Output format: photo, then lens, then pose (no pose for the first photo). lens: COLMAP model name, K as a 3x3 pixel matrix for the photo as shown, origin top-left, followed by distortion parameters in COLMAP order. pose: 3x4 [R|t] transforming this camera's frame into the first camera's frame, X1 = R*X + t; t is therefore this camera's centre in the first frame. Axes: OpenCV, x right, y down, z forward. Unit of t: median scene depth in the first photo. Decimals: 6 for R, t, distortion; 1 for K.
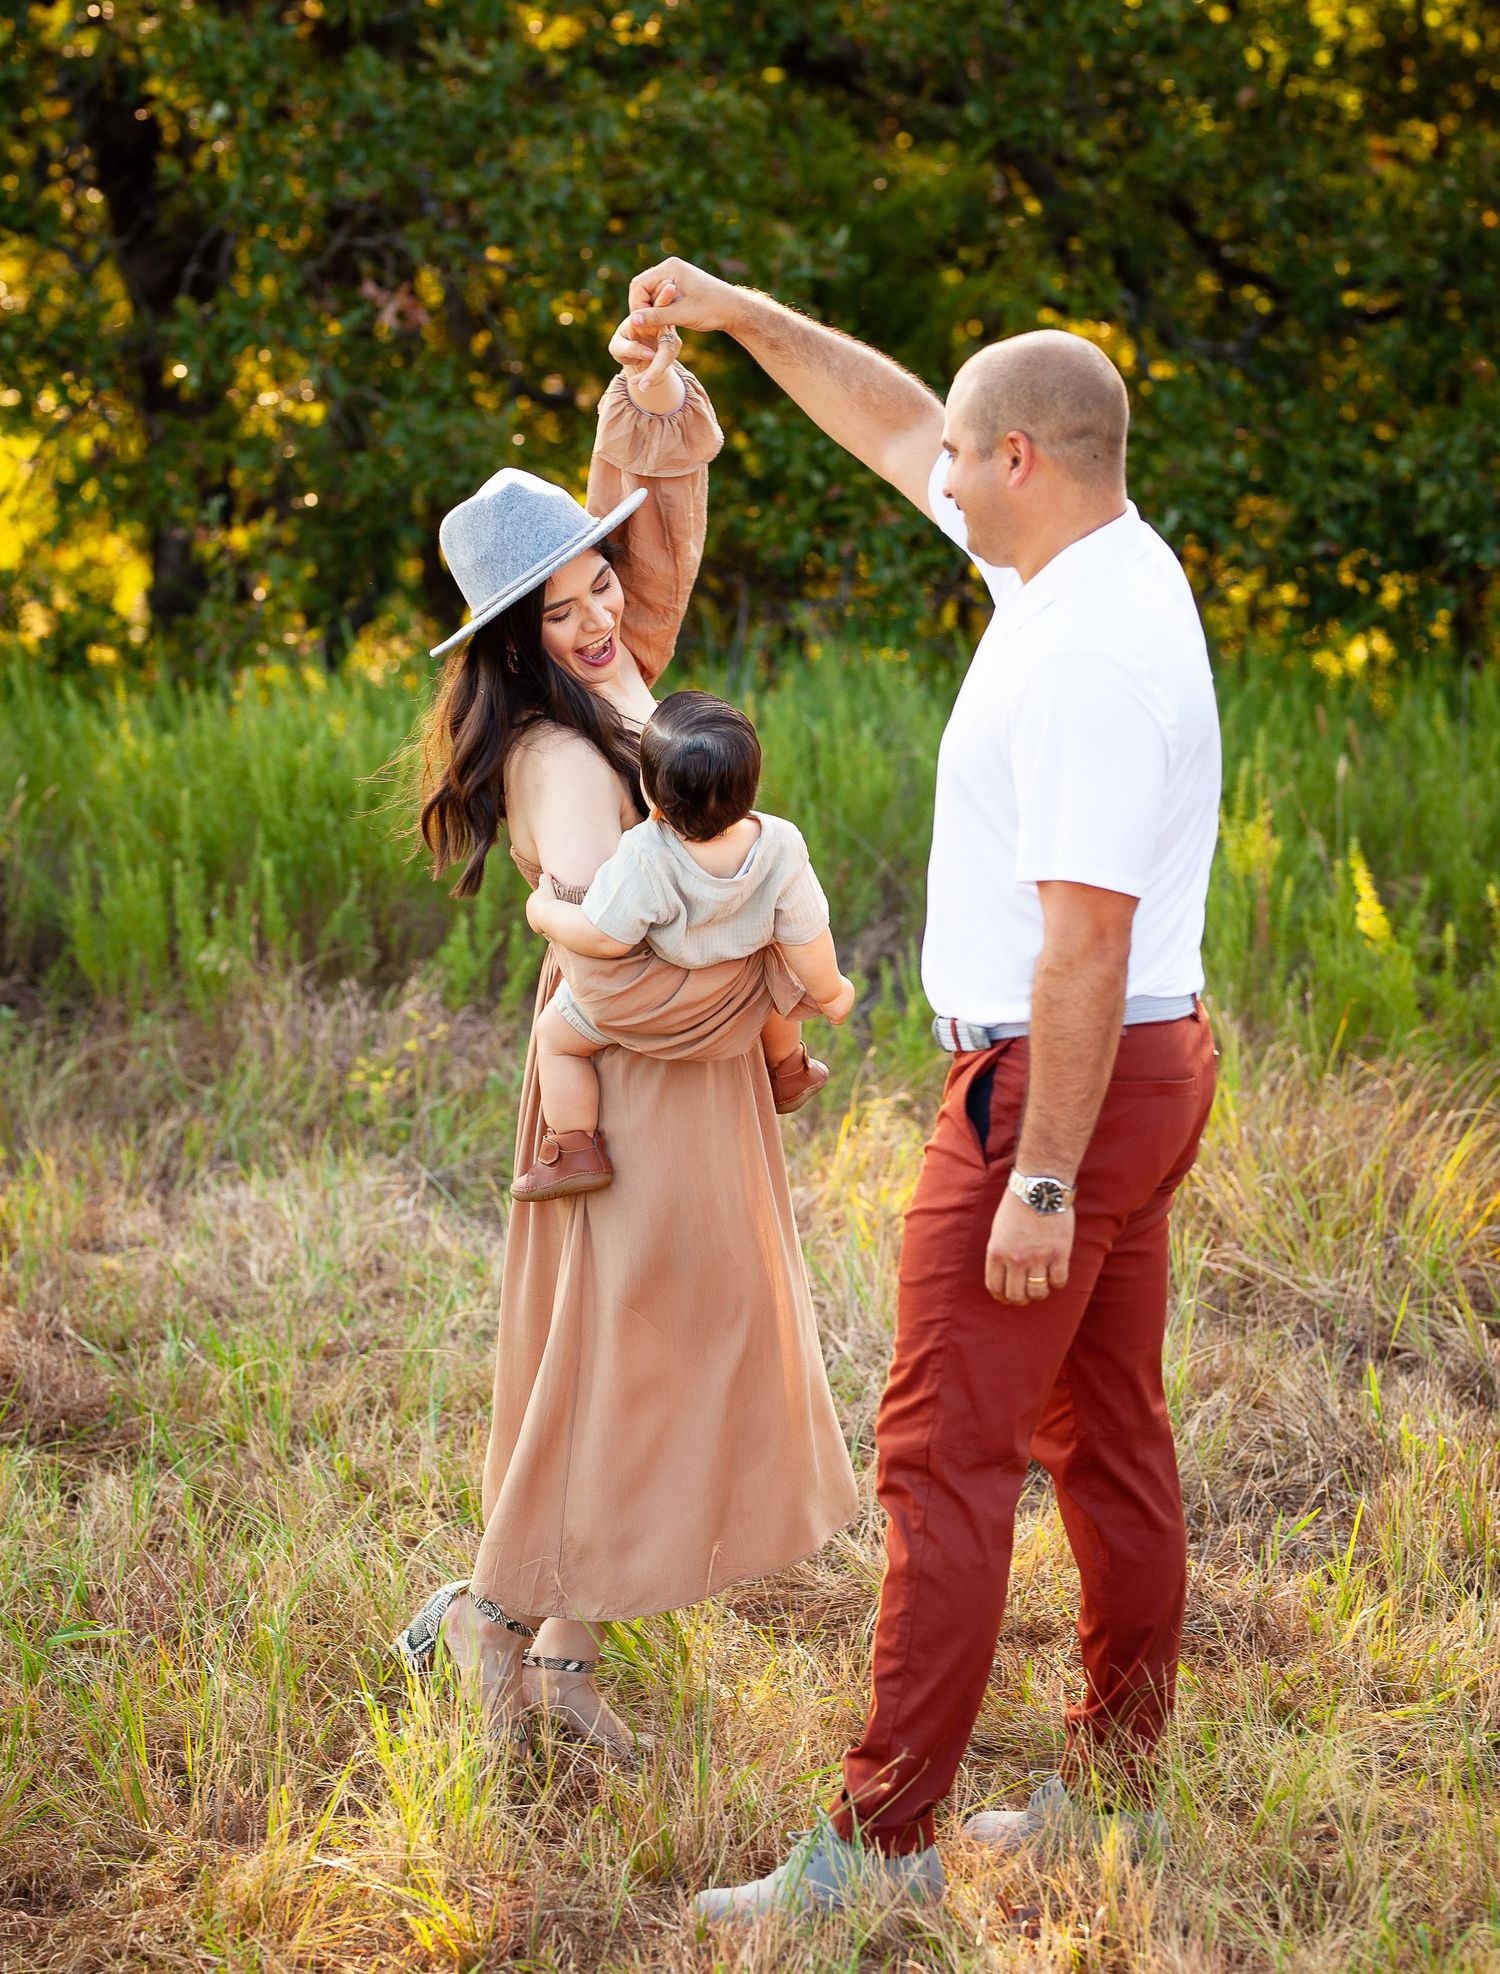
lens RADIAL K [[5266.5, 0, 750.0], [0, 5266.5, 987.0], [0, 0, 1]] dist [-0.044478, 0.346244]
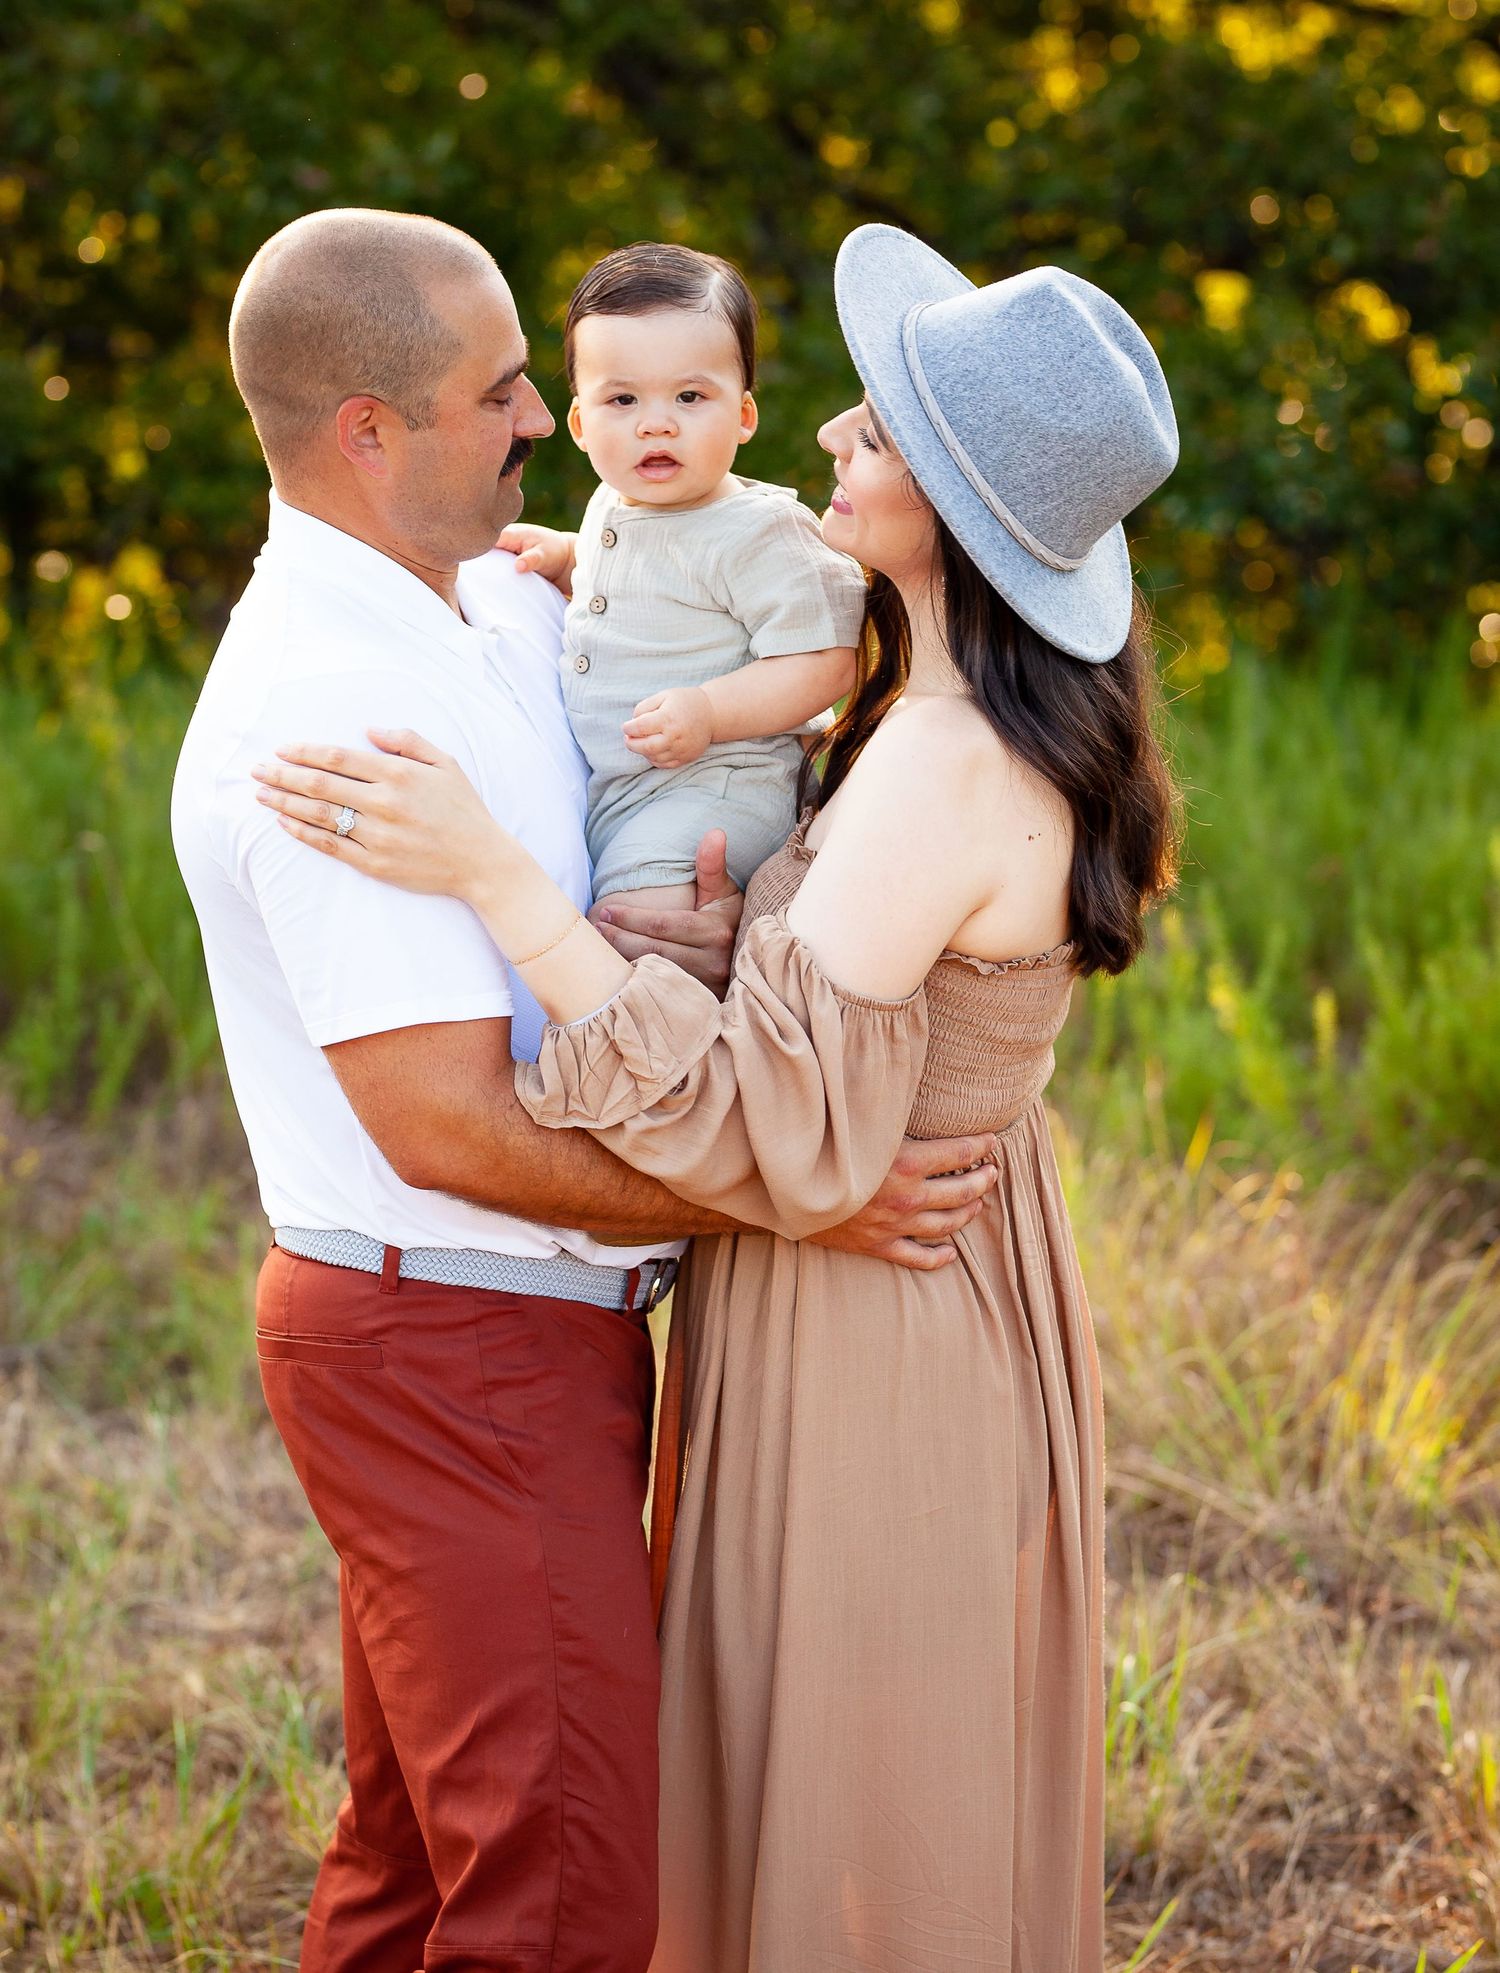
lens RADIAL K [[5649.2, 0, 750.0], [0, 5649.2, 986.5], [0, 0, 1]] dist [1.264154, -24.635574]
pose [[0.995915, -0.012547, 0.089424, -0.033266], [0.012876, 0.999912, -0.003101, -0.014212], [-0.089377, 0.004240, 0.995989, 0.201349]]
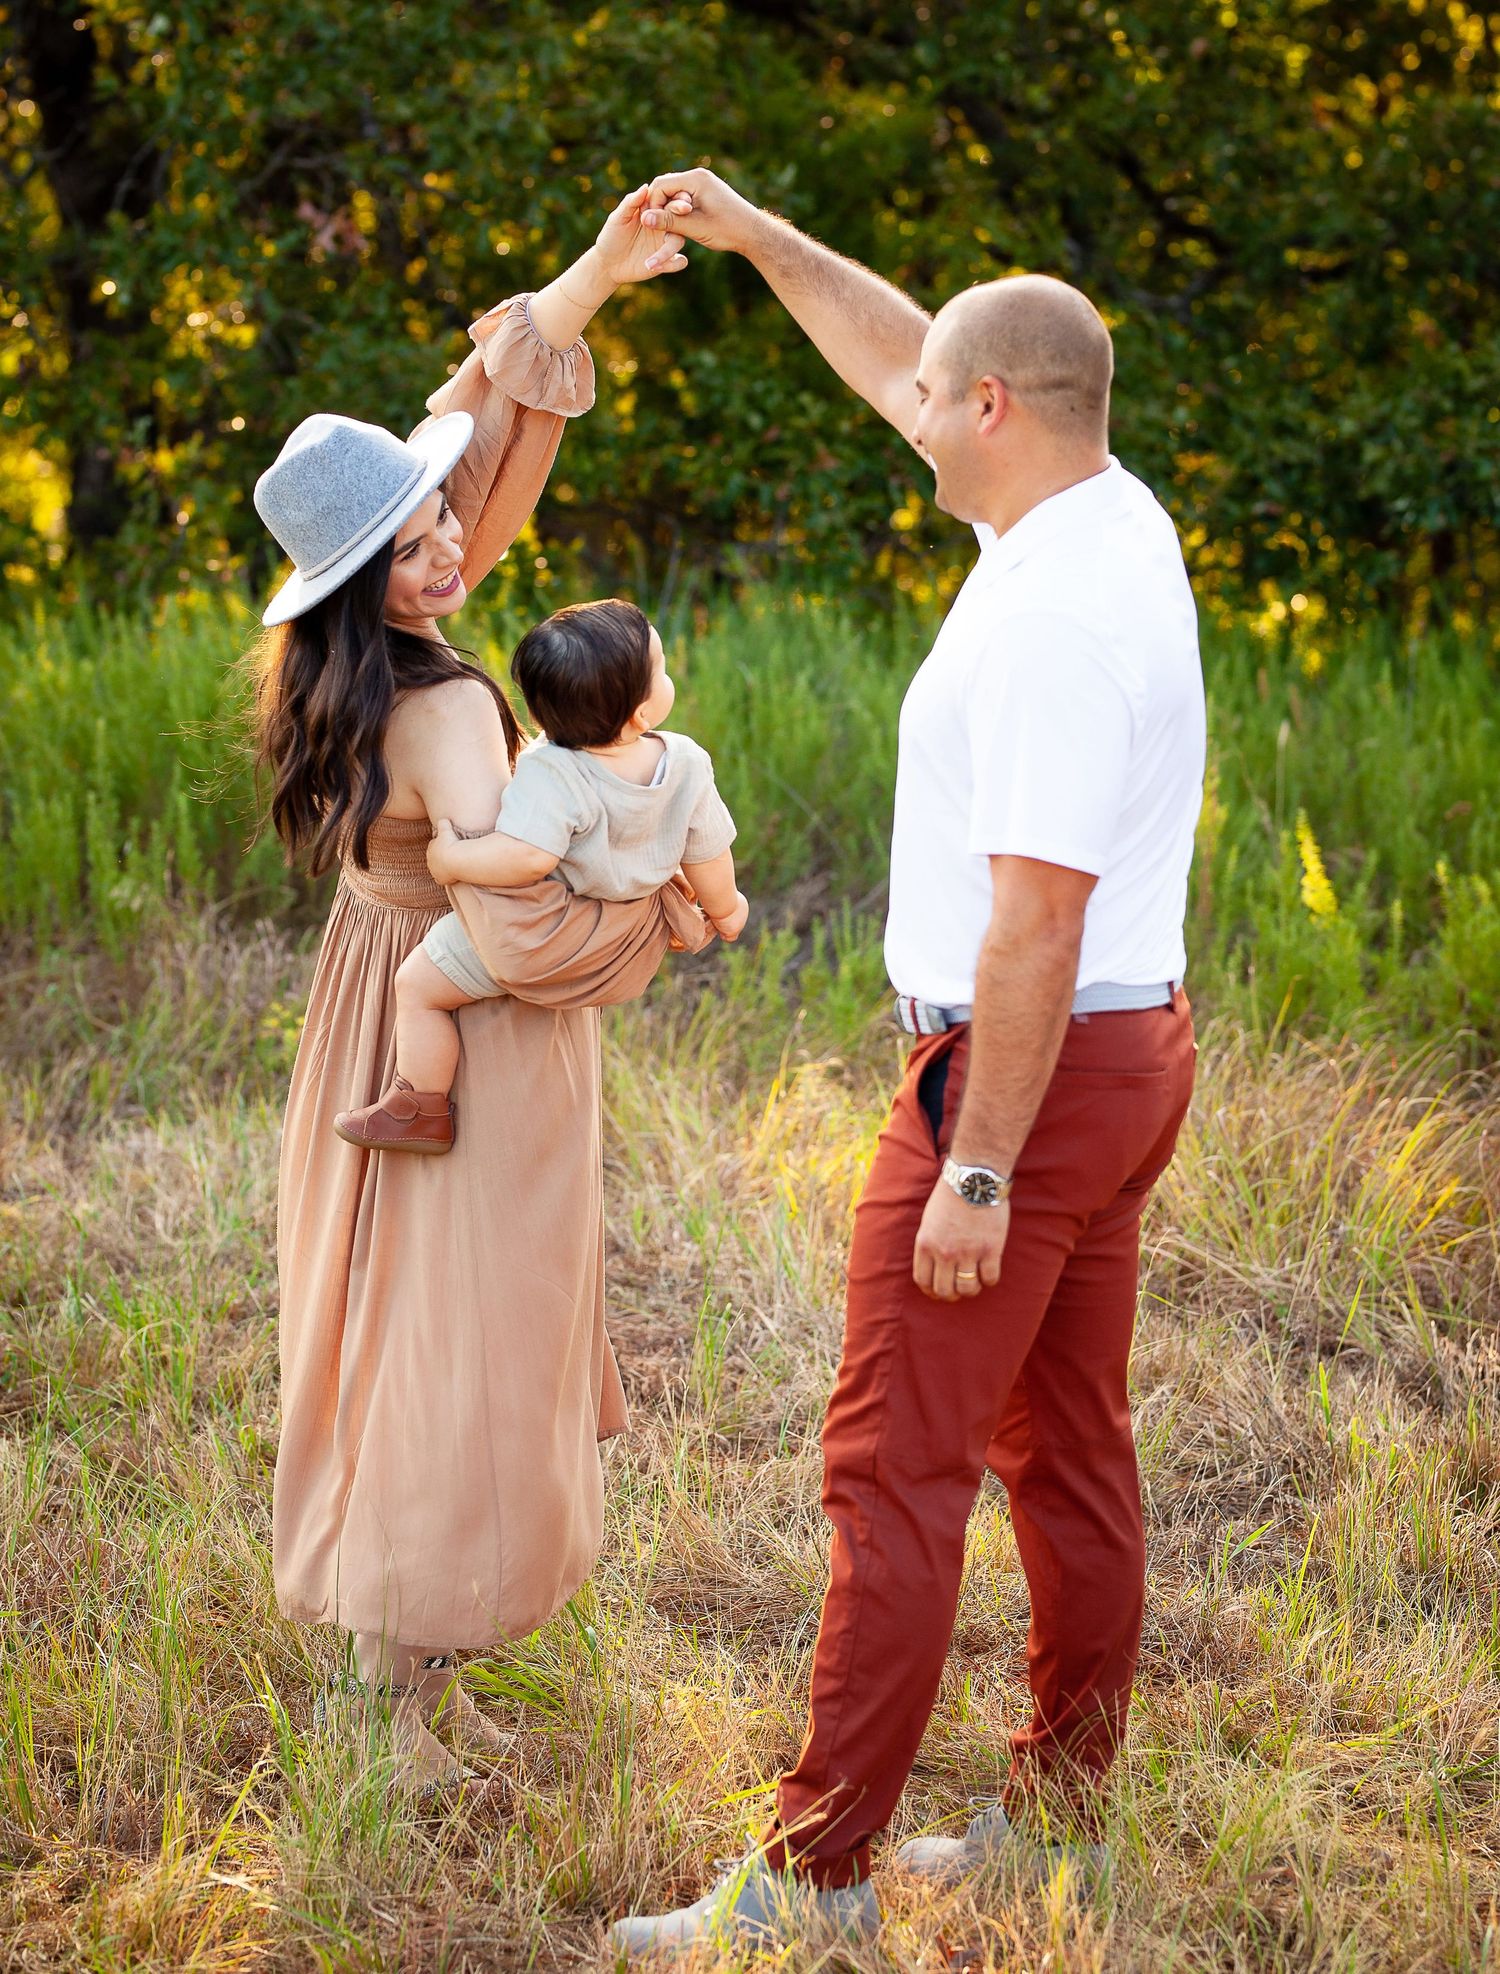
lens RADIAL K [[5284.2, 0, 744.6], [0, 5284.2, 899.3], [0, 0, 1]] dist [-0.030754, -0.350254]
pose [[0.999310, 0.033296, 0.016441, -0.004869], [-0.033209, 0.999433, -0.005545, -0.003471], [-0.016616, 0.004995, 0.999849, 0.030994]]
